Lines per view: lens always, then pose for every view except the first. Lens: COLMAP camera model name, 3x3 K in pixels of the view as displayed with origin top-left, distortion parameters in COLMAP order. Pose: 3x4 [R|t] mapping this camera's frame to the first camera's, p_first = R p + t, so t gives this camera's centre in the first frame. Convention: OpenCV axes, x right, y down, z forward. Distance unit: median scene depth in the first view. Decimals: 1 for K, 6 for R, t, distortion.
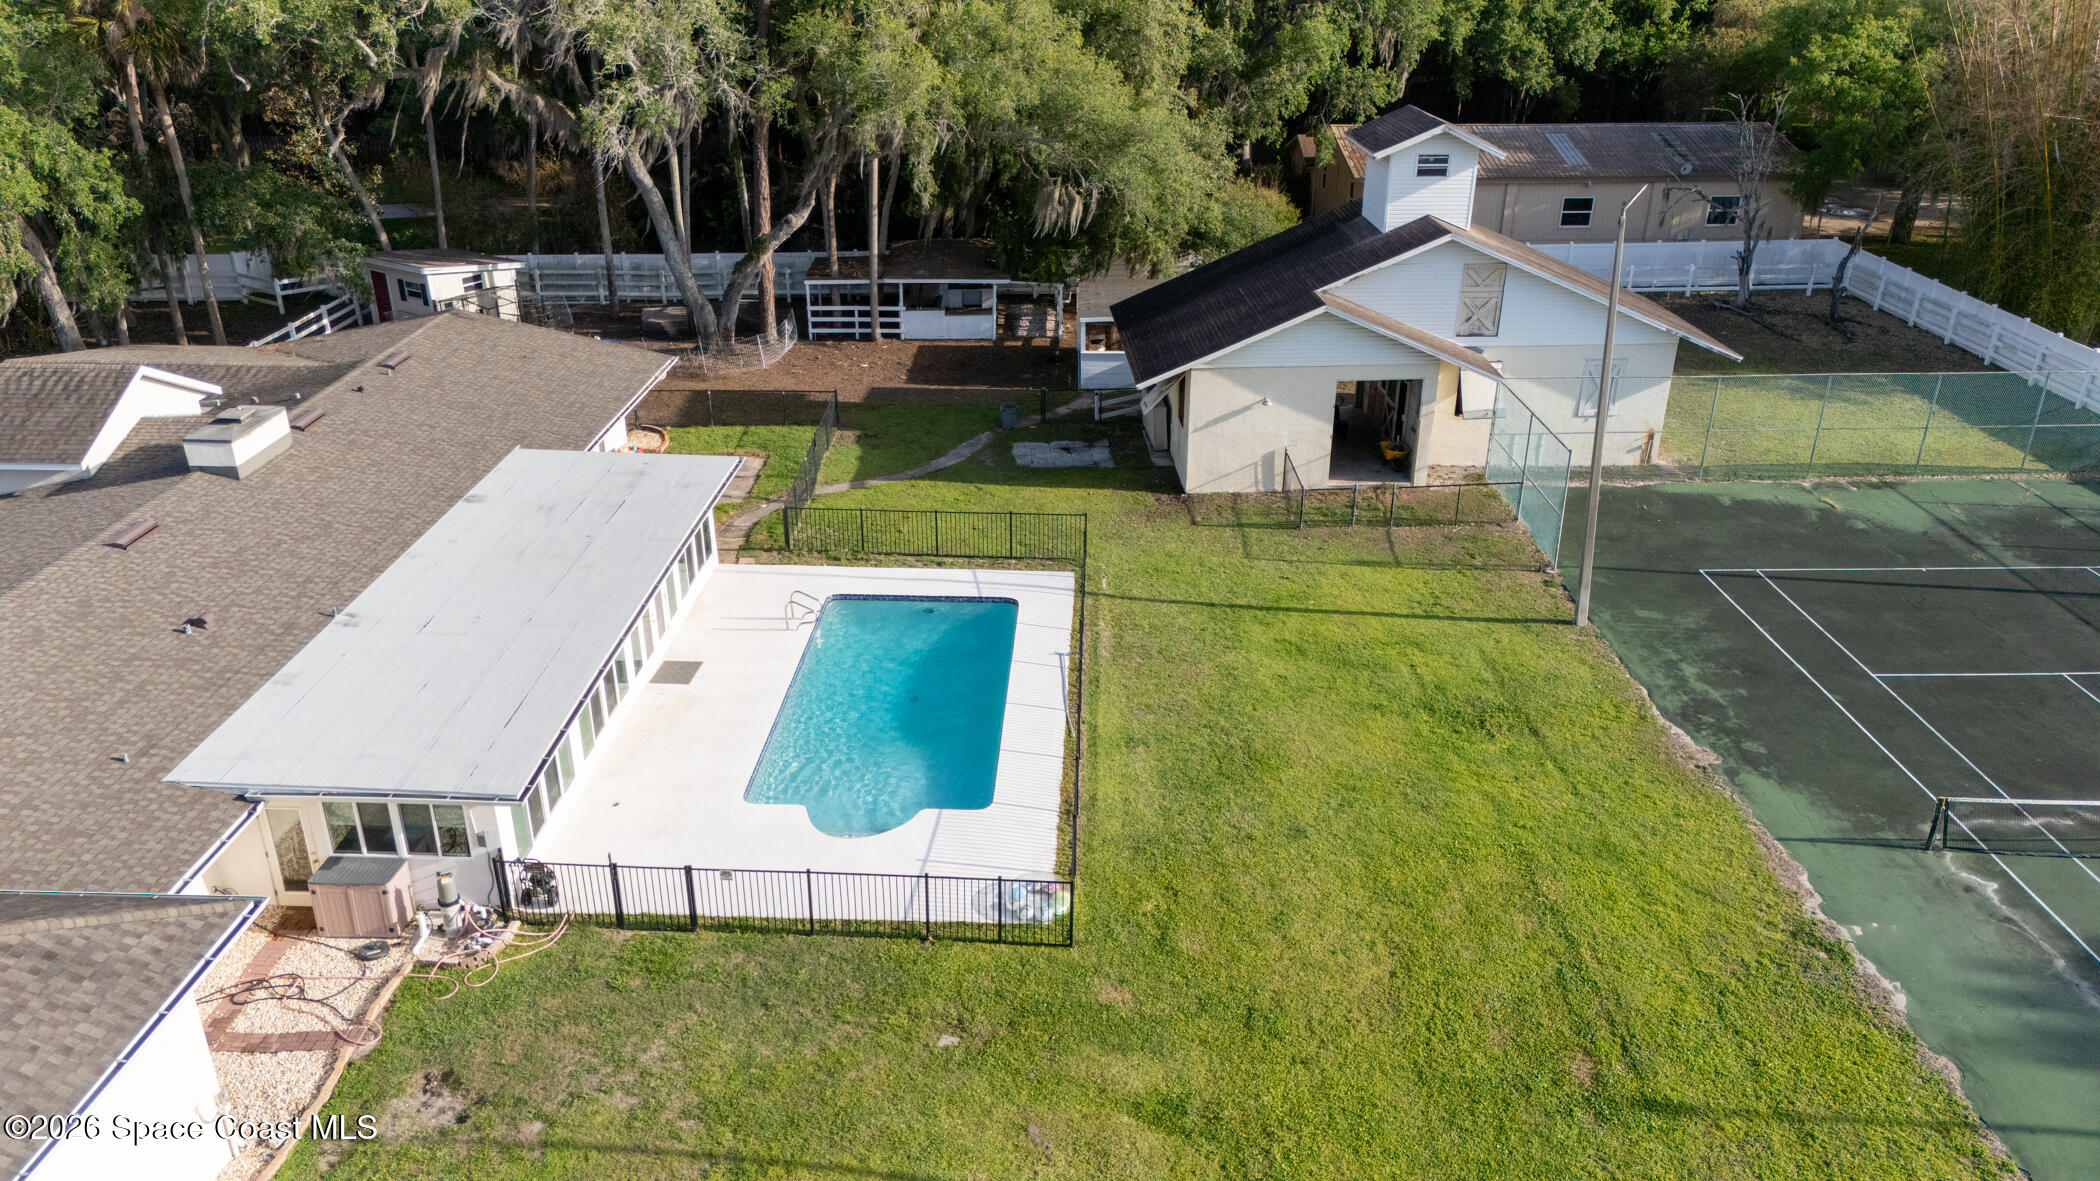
lens RADIAL K [[1525.2, 0, 1050.0], [0, 1525.2, 590.5], [0, 0, 1]] dist [0.109747, -0.151936]
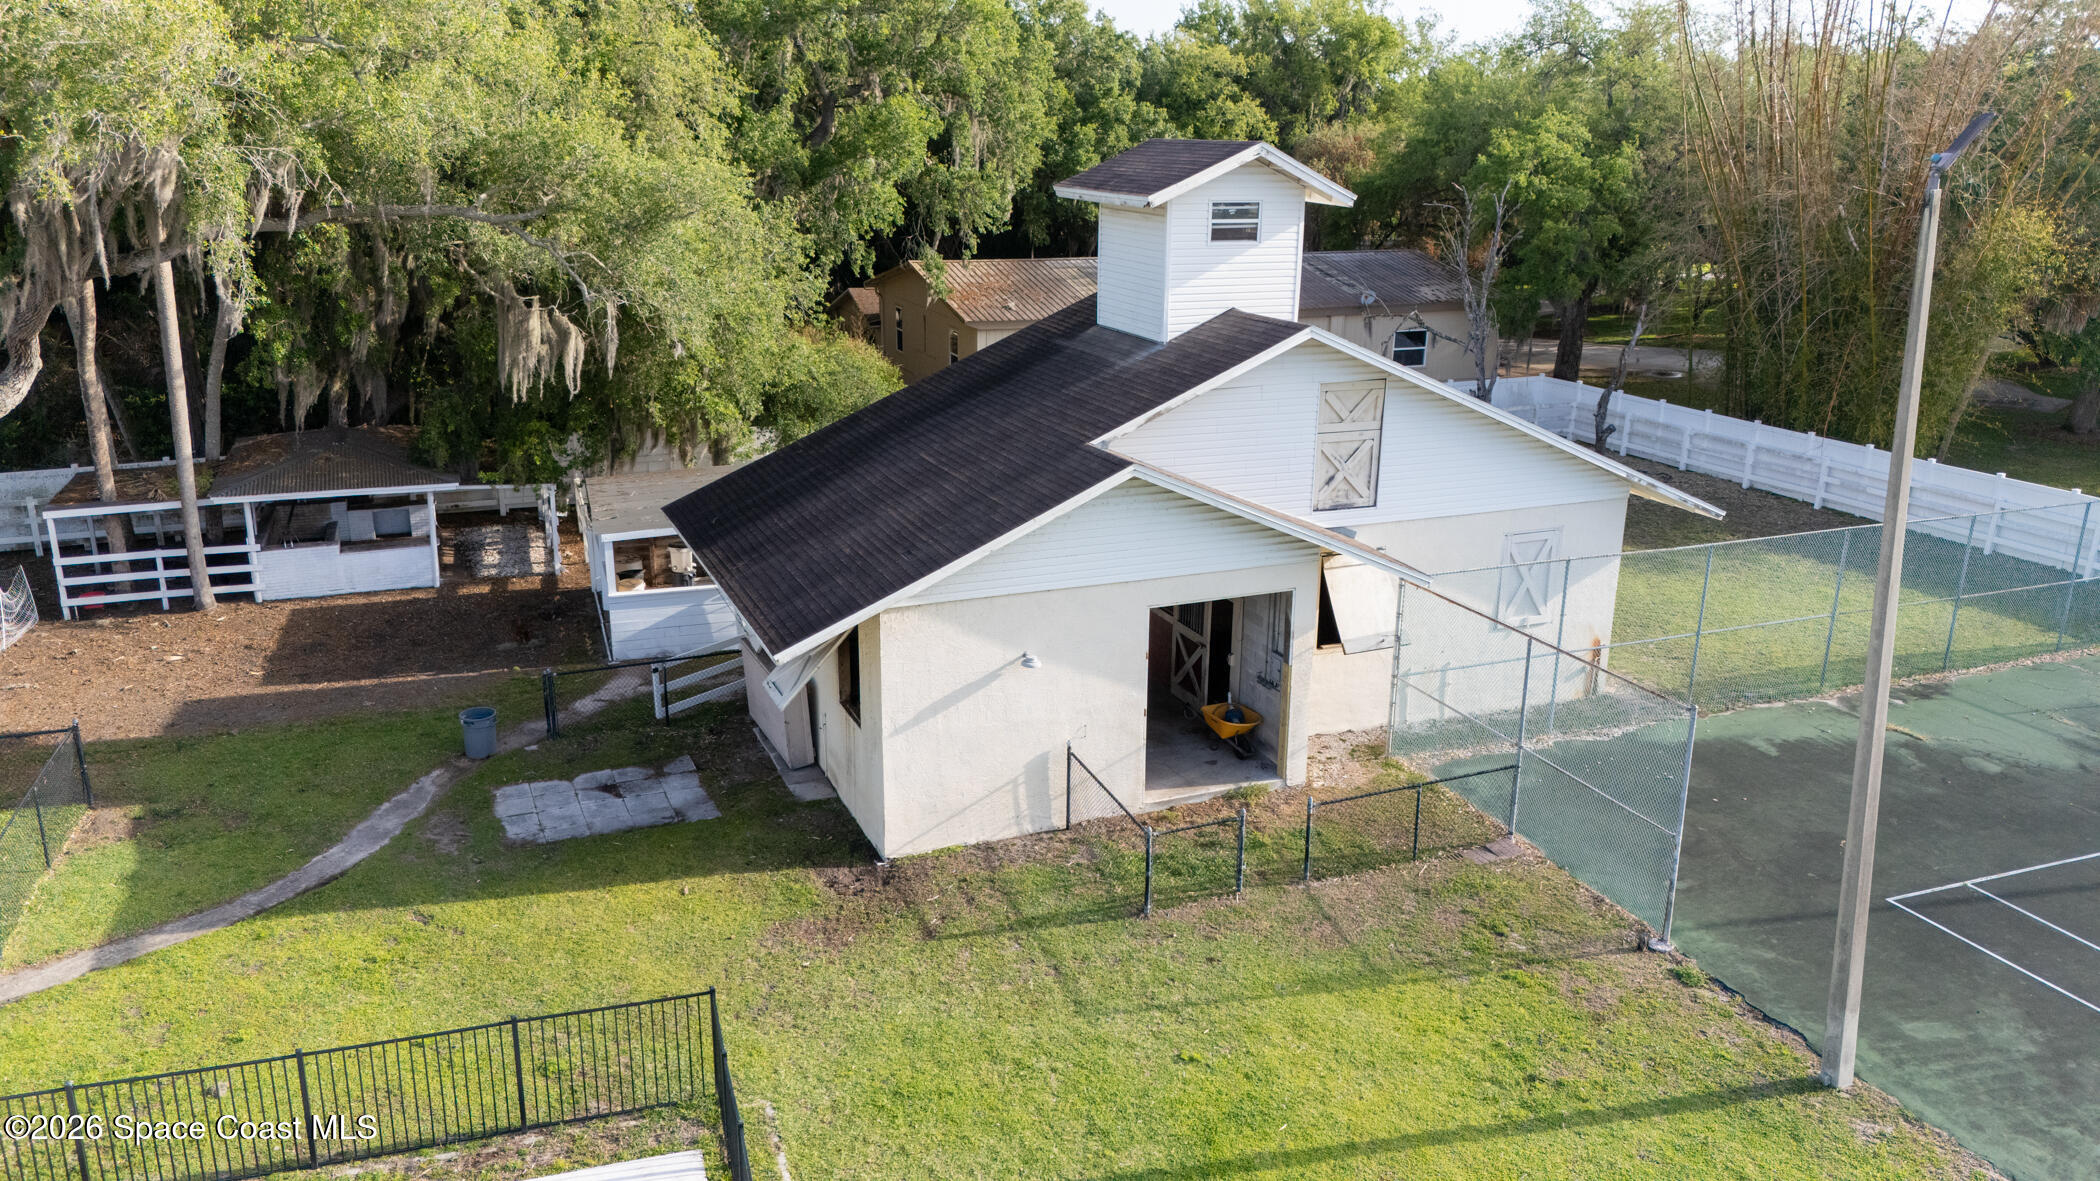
lens RADIAL K [[1525.2, 0, 1050.0], [0, 1525.2, 590.5], [0, 0, 1]] dist [0.109747, -0.151936]
pose [[0.939983, -0.090386, 0.329034, -0.013942], [0.135922, 0.983656, -0.118092, -0.075999], [-0.312982, 0.155727, 0.936905, 0.463690]]
